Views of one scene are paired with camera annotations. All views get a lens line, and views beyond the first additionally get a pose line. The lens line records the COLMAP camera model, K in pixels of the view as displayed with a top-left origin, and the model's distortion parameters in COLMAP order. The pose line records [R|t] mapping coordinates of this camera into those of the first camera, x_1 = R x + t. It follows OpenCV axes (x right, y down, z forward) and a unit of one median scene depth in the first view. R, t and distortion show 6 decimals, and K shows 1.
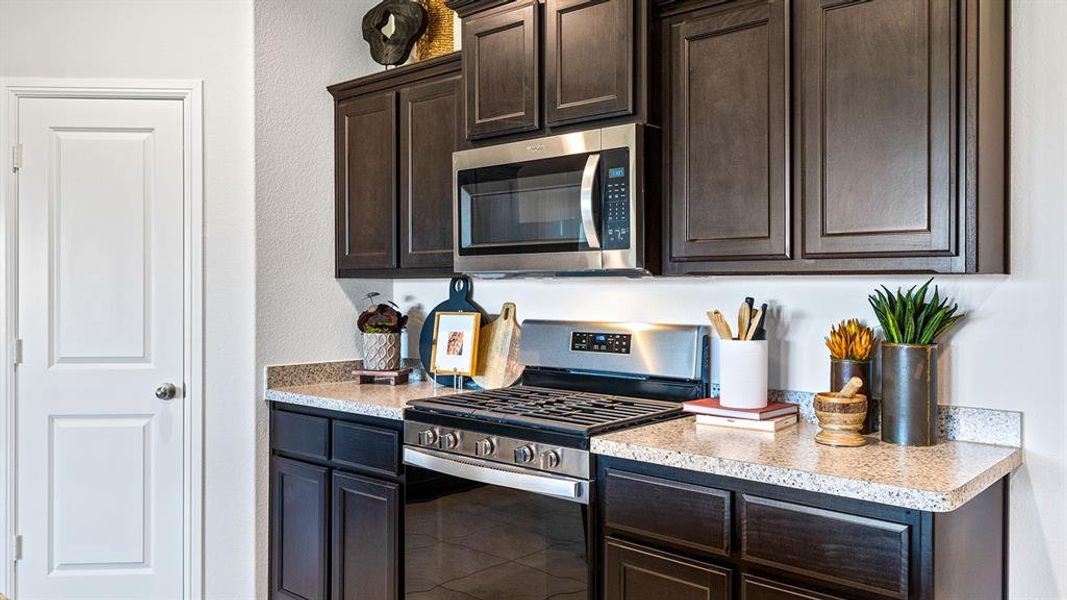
lens RADIAL K [[840.7, 0, 534.6], [0, 840.7, 284.3], [0, 0, 1]] dist [0.015301, -0.009842]
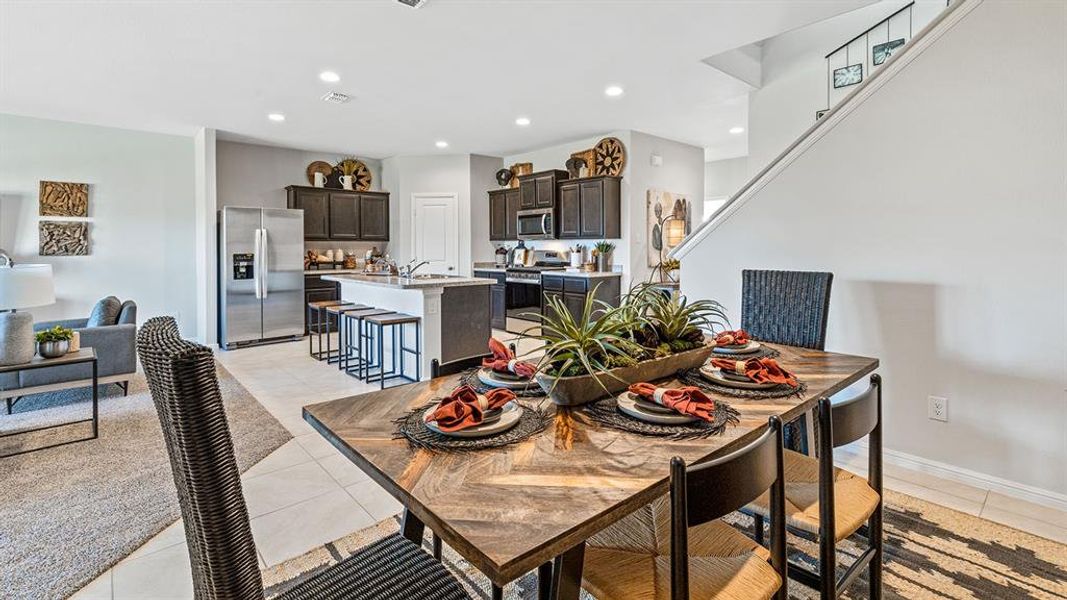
lens RADIAL K [[483.8, 0, 539.6], [0, 483.8, 249.2], [0, 0, 1]] dist [0.008985, -0.003243]
pose [[0.994267, -0.004019, -0.106848, 0.329857], [0.004654, 0.999973, 0.005698, 0.028665], [0.106822, -0.006162, 0.994259, -1.709742]]
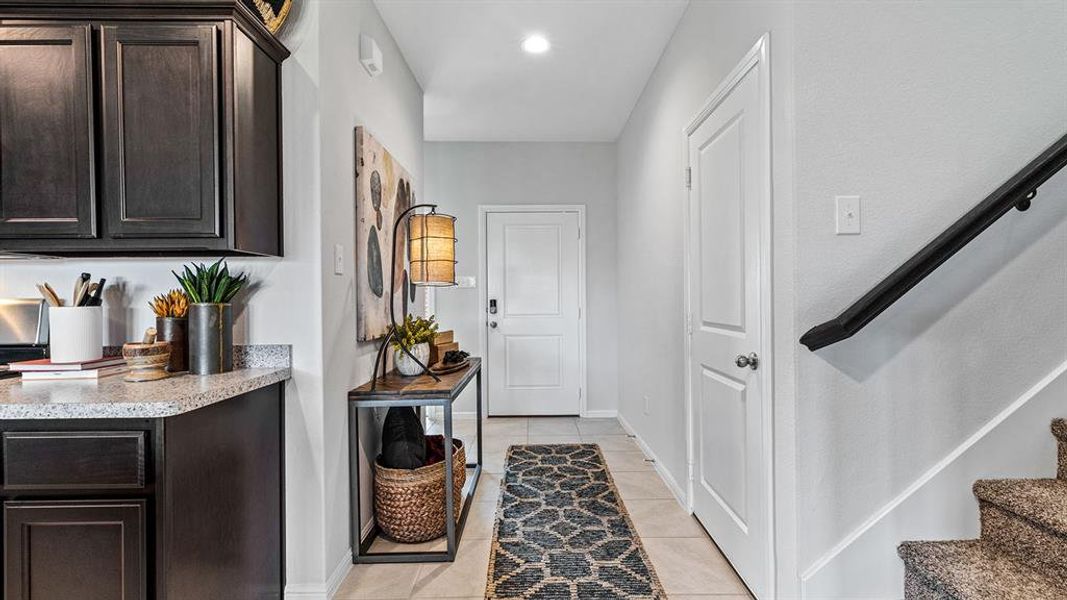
lens RADIAL K [[483.8, 0, 537.3], [0, 483.8, 300.5], [0, 0, 1]] dist [0.008985, -0.003243]
pose [[0.734440, -0.013200, 0.678545, 0.256781], [0.008779, 0.999912, 0.009951, 0.054402], [-0.678617, -0.001351, 0.734491, 0.020528]]
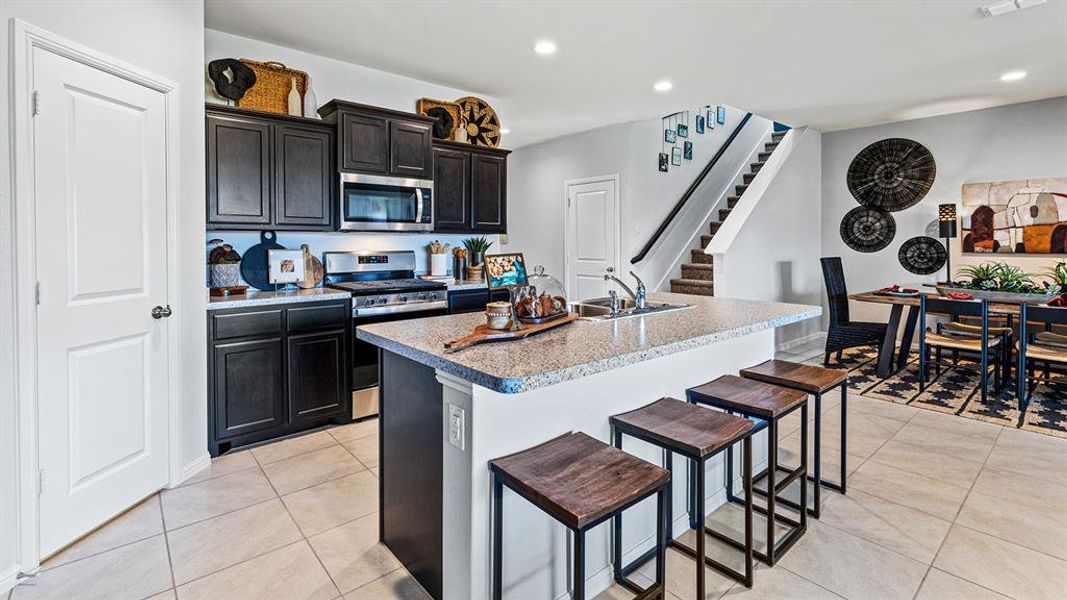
lens RADIAL K [[483.8, 0, 536.4], [0, 483.8, 248.2], [0, 0, 1]] dist [0.008985, -0.003243]
pose [[0.124673, -0.012574, 0.992118, -1.457754], [-0.000741, 0.999918, 0.012766, 0.021412], [-0.992198, -0.002327, 0.124653, 0.416137]]
